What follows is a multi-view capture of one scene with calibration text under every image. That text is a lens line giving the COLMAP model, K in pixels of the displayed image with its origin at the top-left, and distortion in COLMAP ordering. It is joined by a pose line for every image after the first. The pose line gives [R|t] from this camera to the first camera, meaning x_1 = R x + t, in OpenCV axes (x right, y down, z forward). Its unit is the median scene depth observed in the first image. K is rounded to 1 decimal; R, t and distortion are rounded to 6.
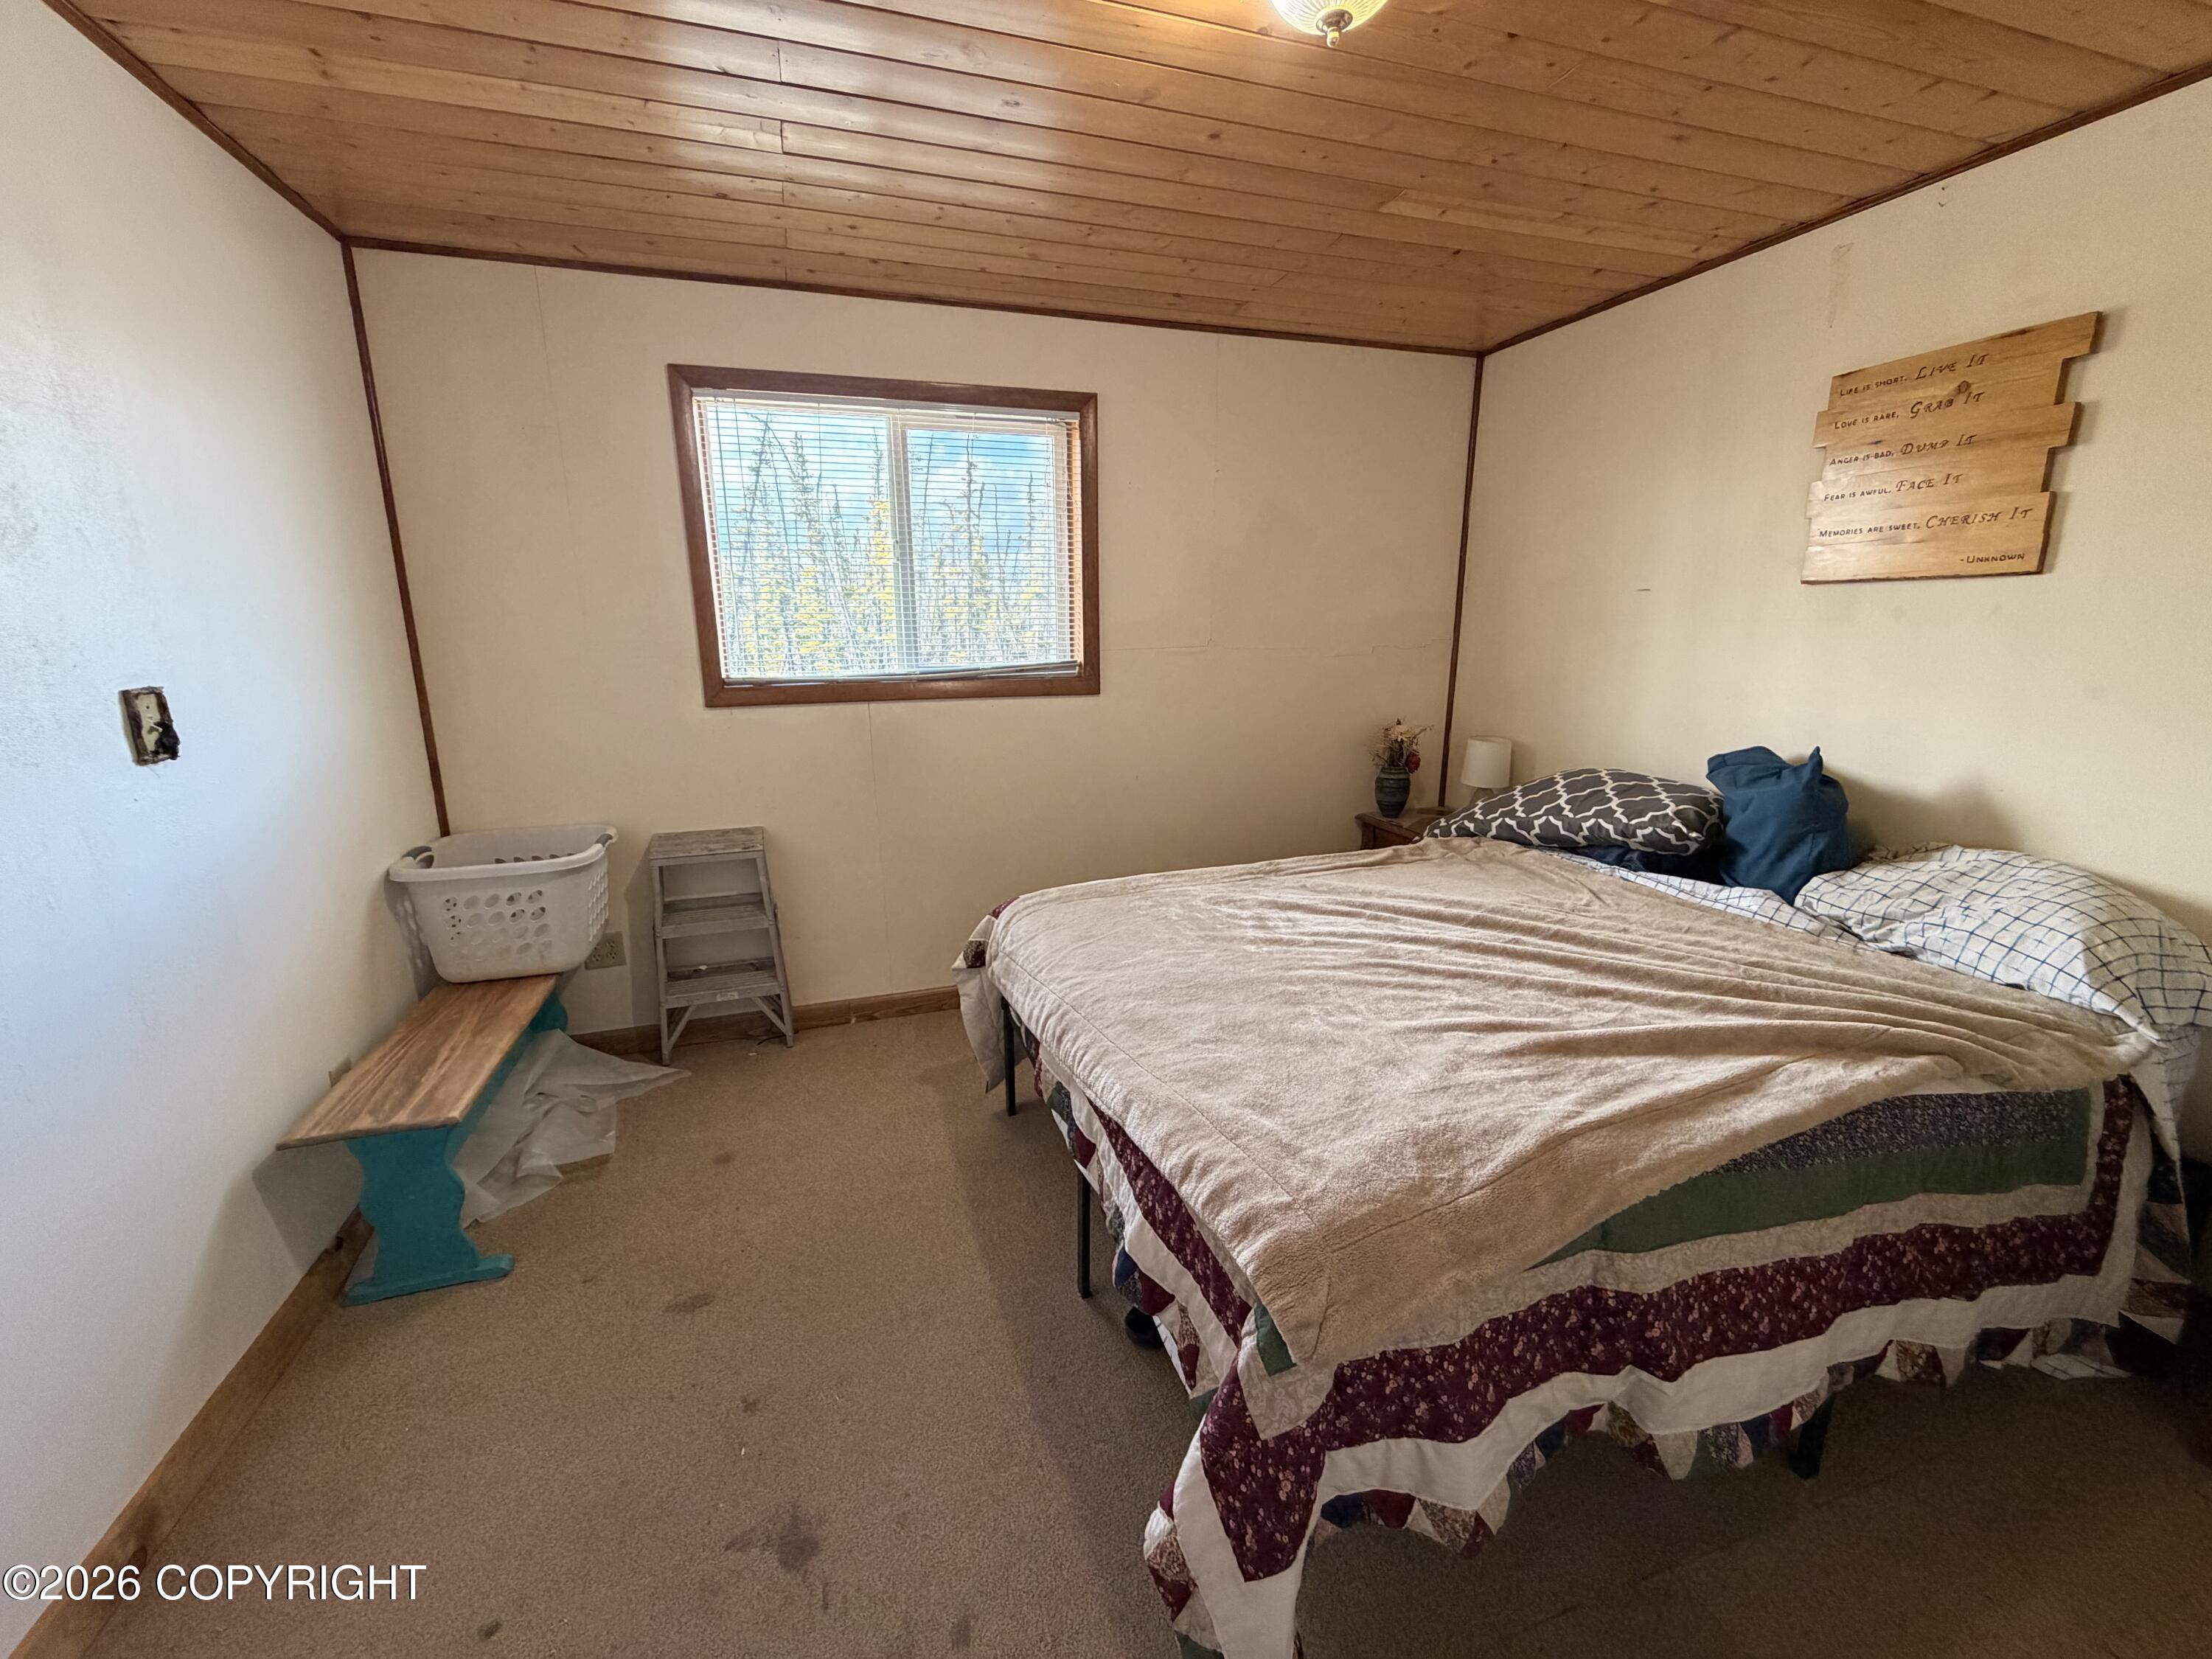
lens RADIAL K [[878.9, 0, 1100.1], [0, 878.9, 829.8], [0, 0, 1]] dist [-0.002910, 0.000559]
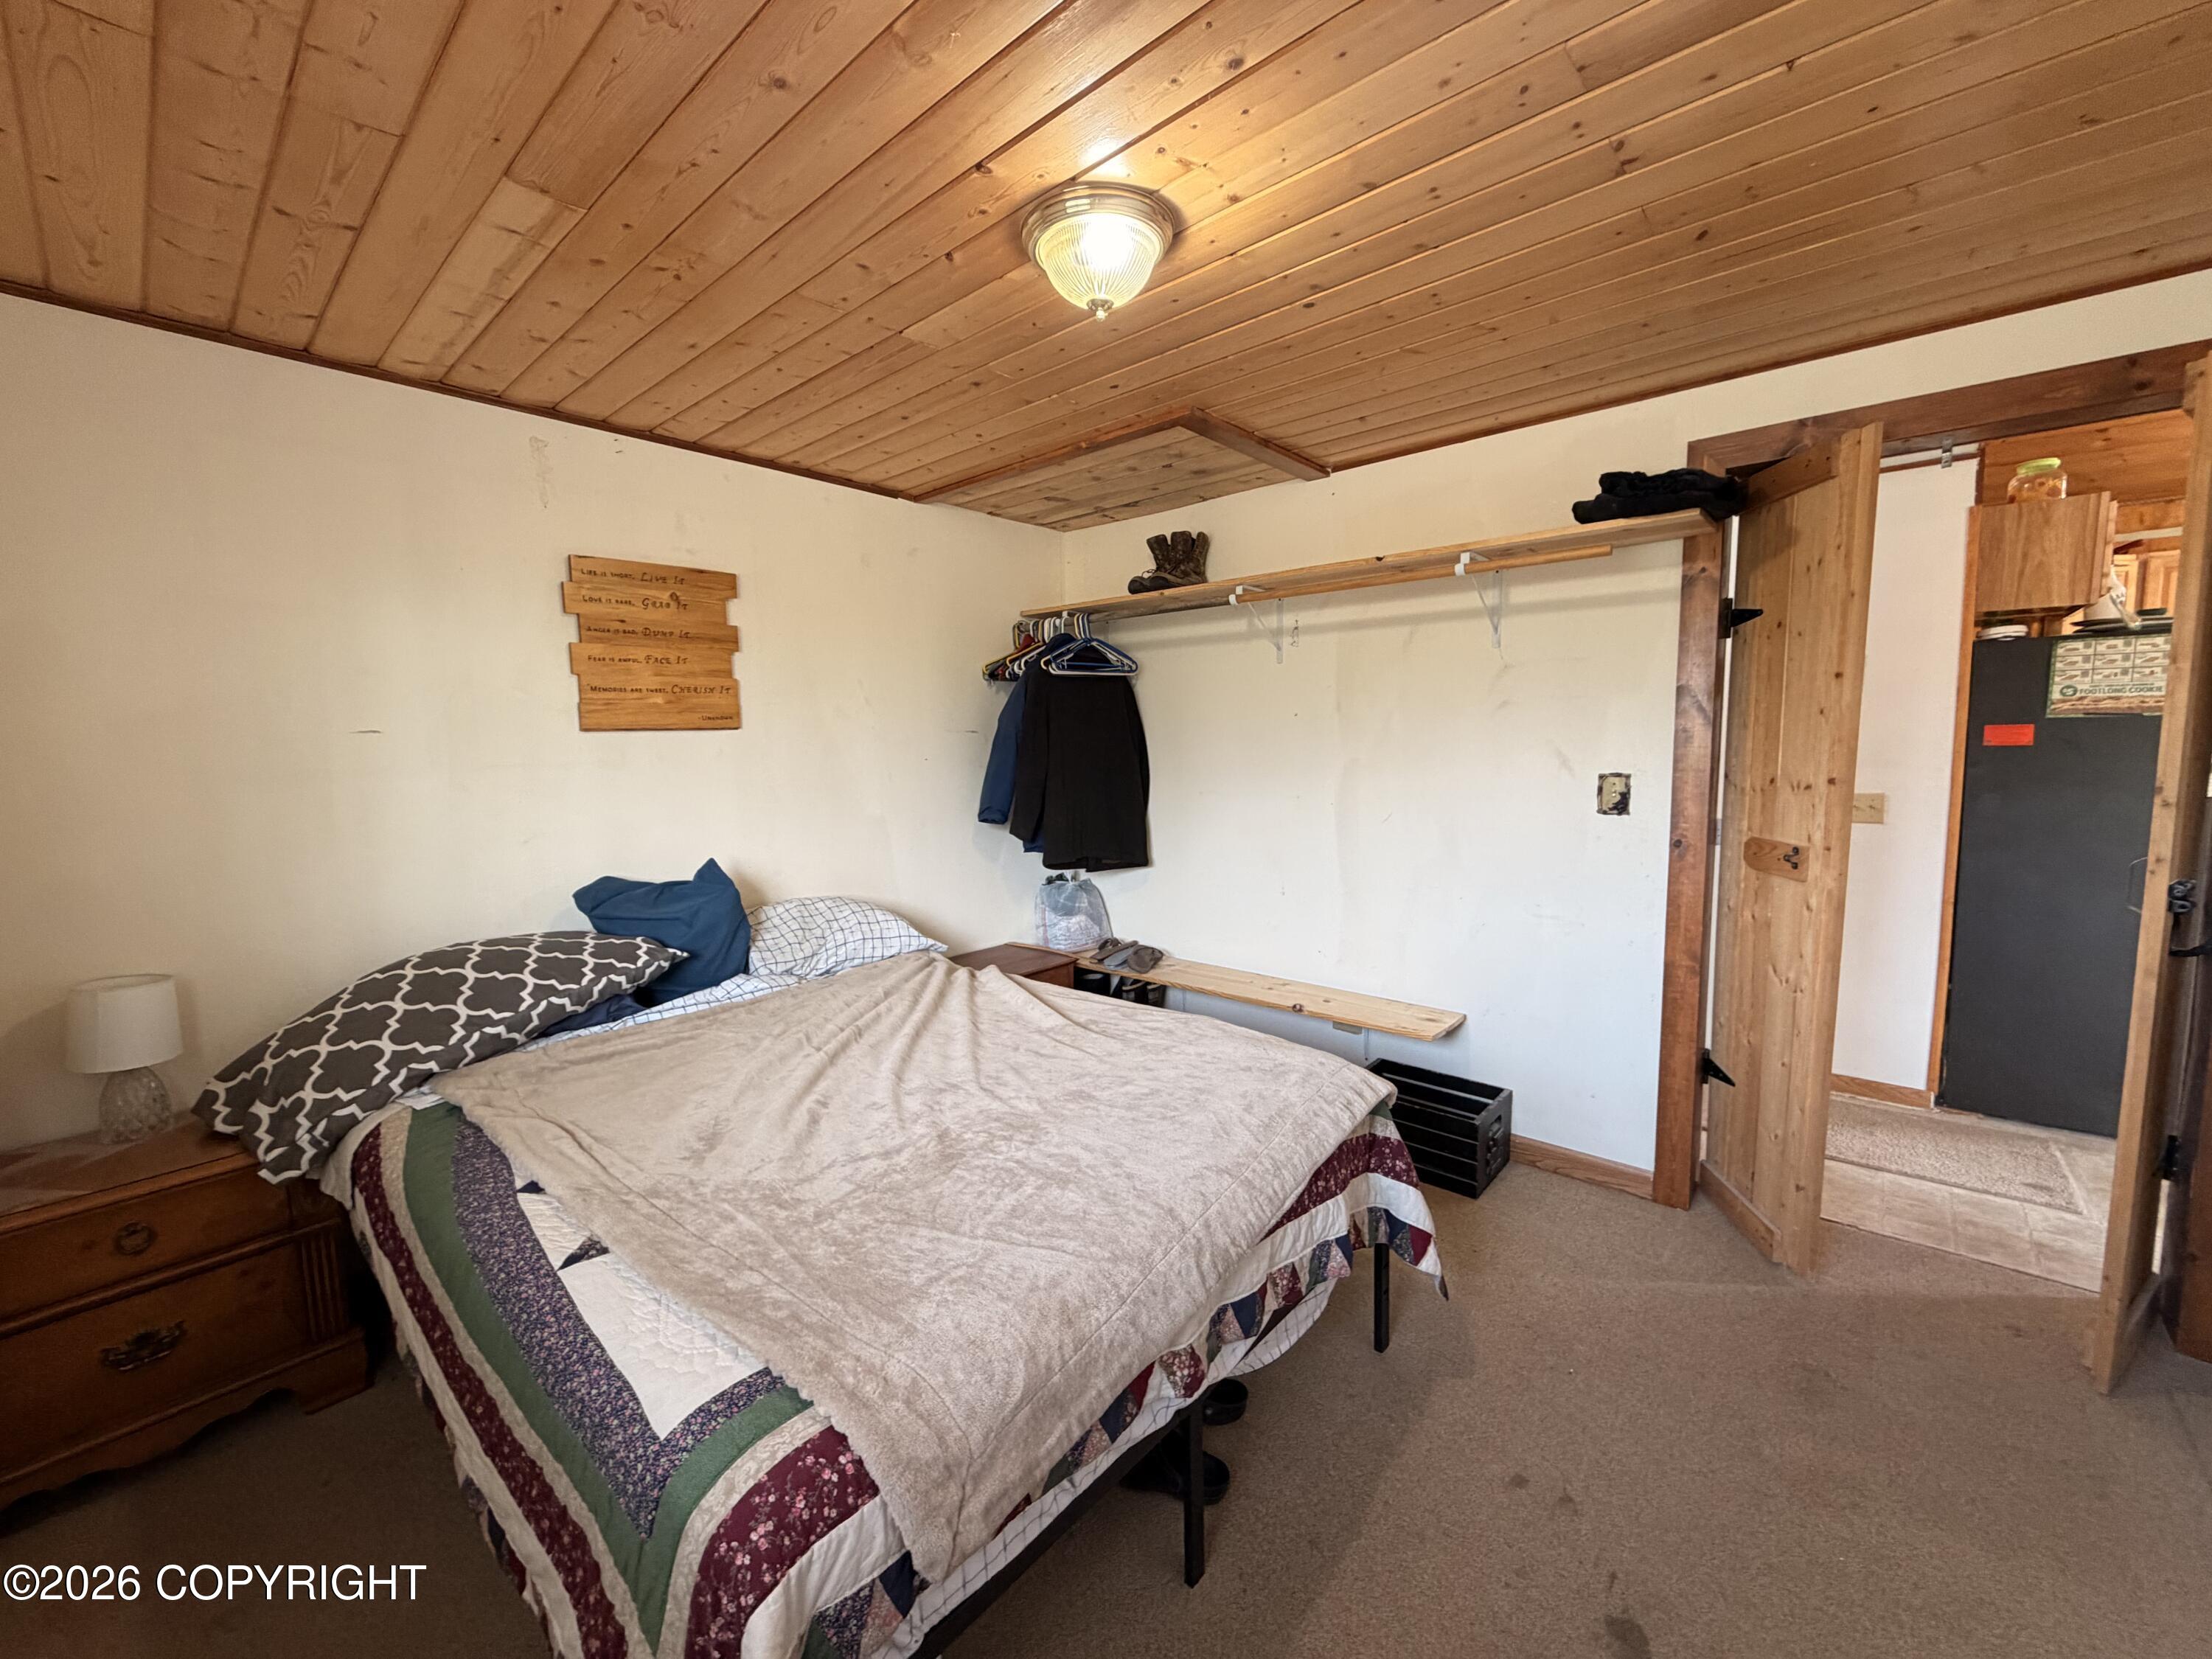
lens RADIAL K [[878.9, 0, 1100.1], [0, 878.9, 829.8], [0, 0, 1]] dist [-0.002910, 0.000559]
pose [[-0.505741, -0.081334, 0.858843, -0.499375], [0.211806, 0.953367, 0.215010, -0.263352], [-0.836280, 0.290647, -0.464930, 1.019126]]
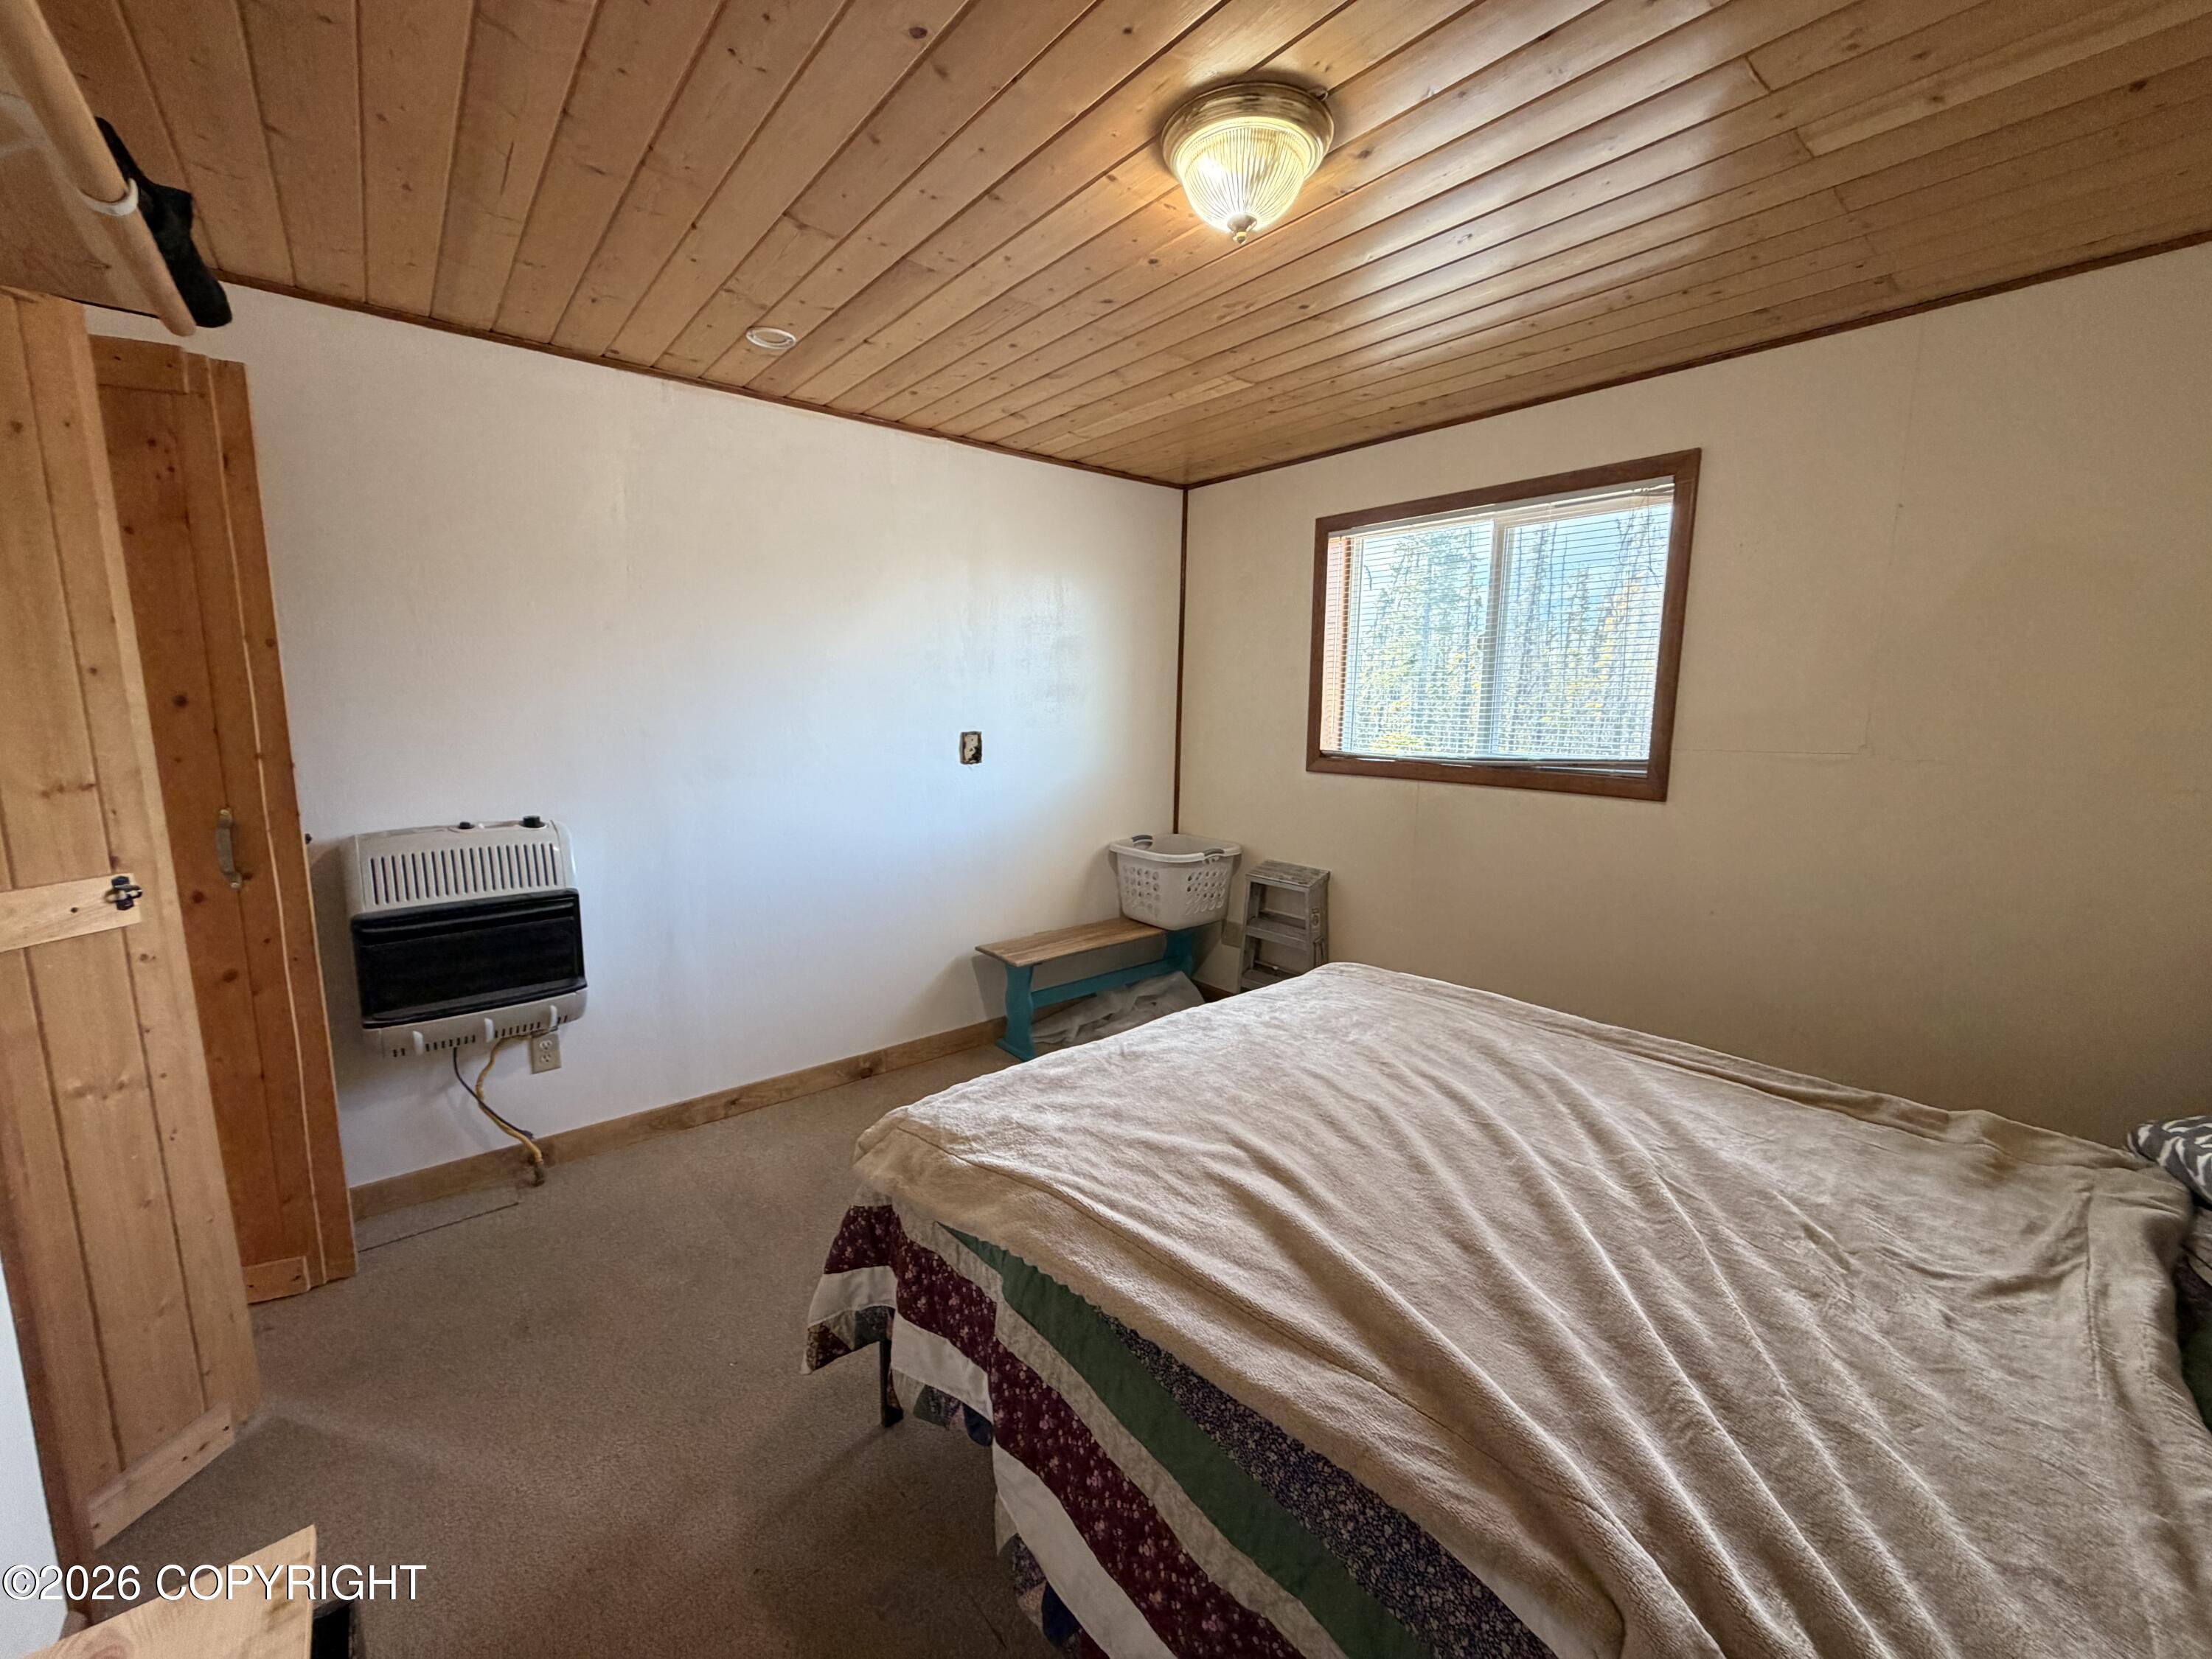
lens RADIAL K [[878.9, 0, 1100.1], [0, 878.9, 829.8], [0, 0, 1]] dist [-0.002910, 0.000559]
pose [[0.368483, 0.149599, -0.917518, 0.776255], [-0.222584, 0.972457, 0.069165, -0.093430], [0.902594, 0.178739, 0.391633, 0.282713]]
